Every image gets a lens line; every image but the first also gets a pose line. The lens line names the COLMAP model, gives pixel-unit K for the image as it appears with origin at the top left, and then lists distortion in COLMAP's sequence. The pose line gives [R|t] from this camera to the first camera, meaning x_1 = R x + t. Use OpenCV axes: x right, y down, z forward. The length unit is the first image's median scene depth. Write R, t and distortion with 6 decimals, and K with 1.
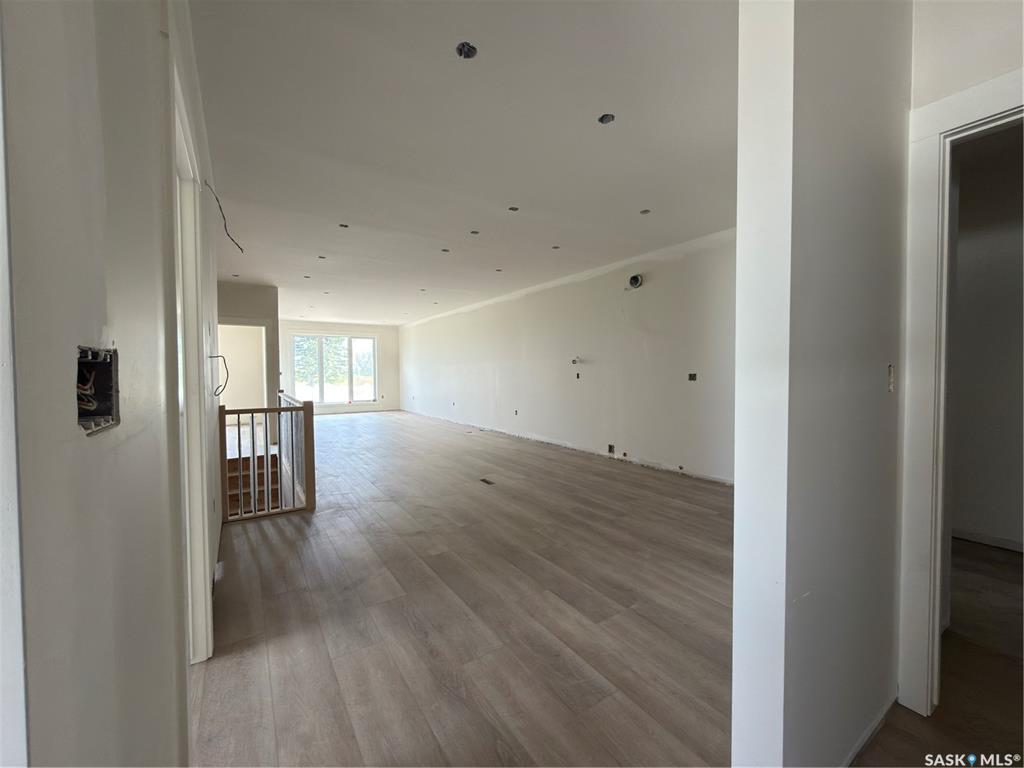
lens RADIAL K [[407.4, 0, 512.0], [0, 407.4, 384.0], [0, 0, 1]] dist [0.002866, 0.000176]
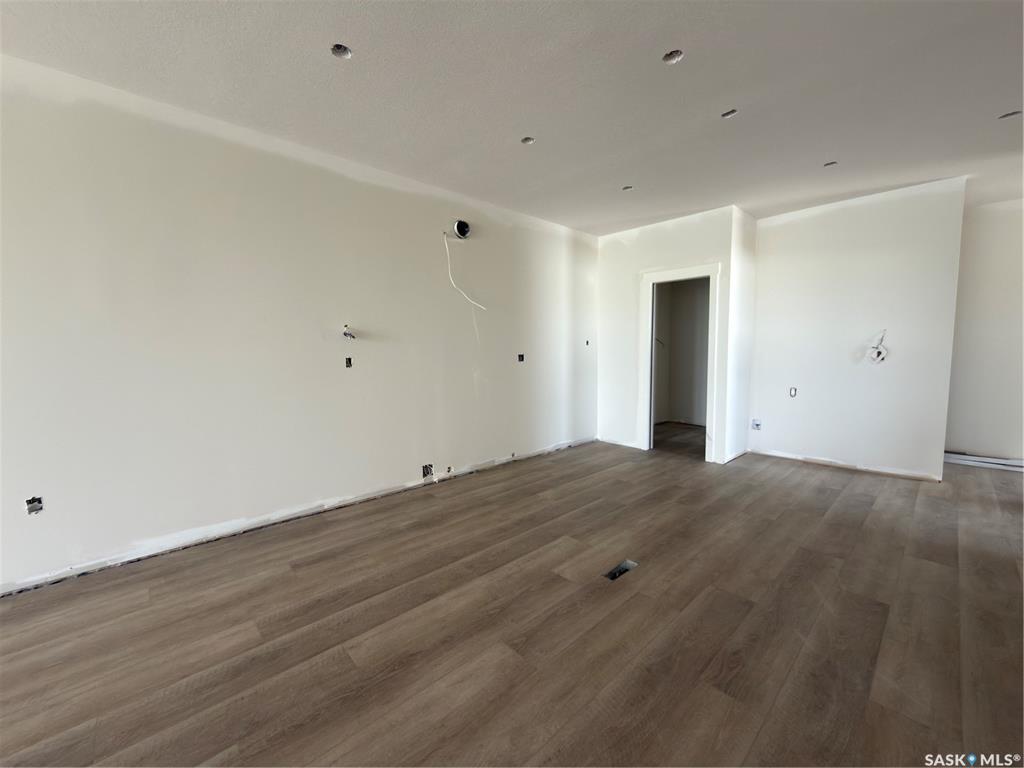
lens RADIAL K [[407.4, 0, 512.0], [0, 407.4, 384.0], [0, 0, 1]] dist [0.002866, 0.000176]
pose [[-0.163497, -0.076709, 0.983557, -0.511090], [0.037817, 0.995752, 0.083946, -0.037558], [-0.985819, 0.050920, -0.159902, 1.179627]]
